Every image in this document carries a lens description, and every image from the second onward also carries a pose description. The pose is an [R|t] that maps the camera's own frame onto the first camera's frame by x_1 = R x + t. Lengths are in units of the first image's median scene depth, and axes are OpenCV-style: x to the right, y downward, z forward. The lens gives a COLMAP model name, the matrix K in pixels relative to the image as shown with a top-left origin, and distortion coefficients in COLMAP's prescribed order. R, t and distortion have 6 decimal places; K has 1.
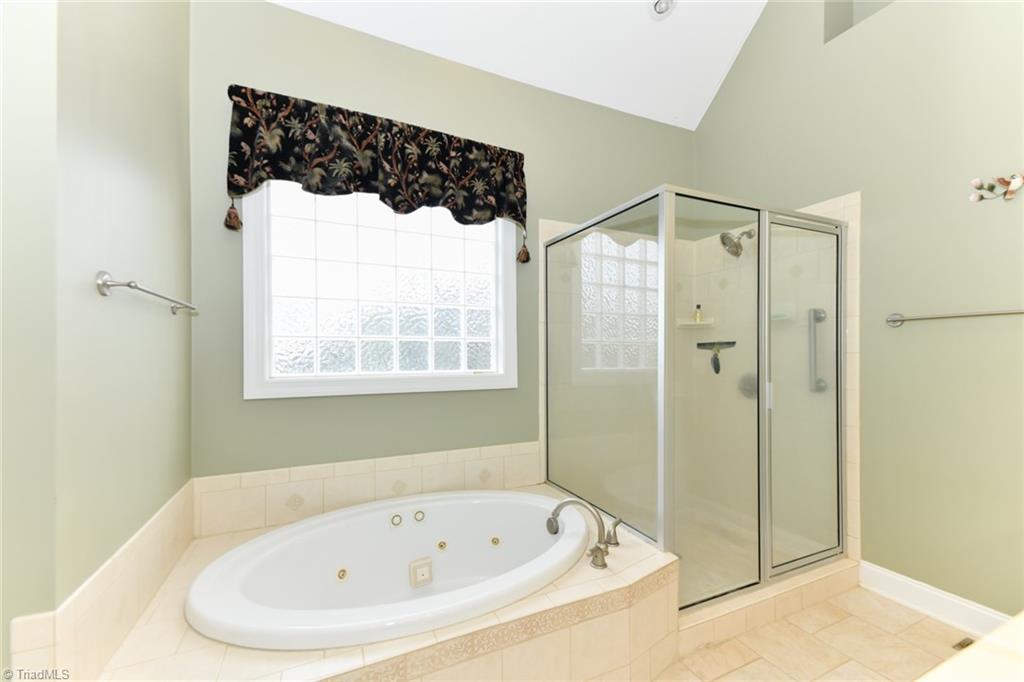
lens RADIAL K [[407.0, 0, 514.0], [0, 407.0, 344.2], [0, 0, 1]] dist [0.001537, -0.000545]
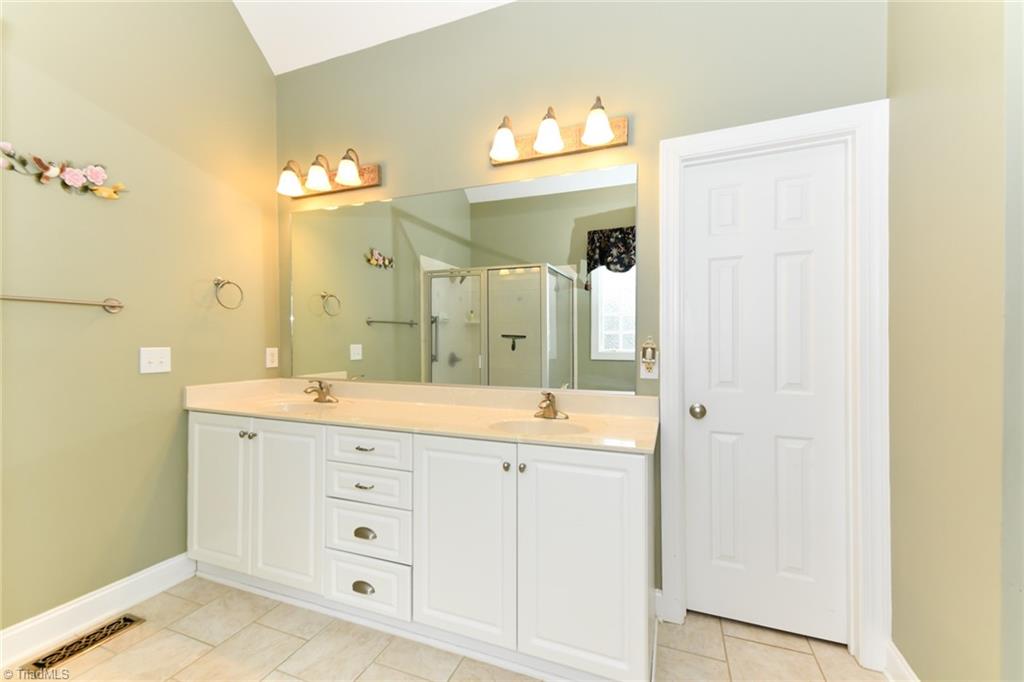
lens RADIAL K [[407.0, 0, 514.0], [0, 407.0, 344.2], [0, 0, 1]] dist [0.001537, -0.000545]
pose [[-0.701360, -0.008006, 0.712763, -0.898692], [-0.032909, 0.999234, -0.021158, 0.077456], [-0.712048, -0.038295, -0.701086, 2.270370]]
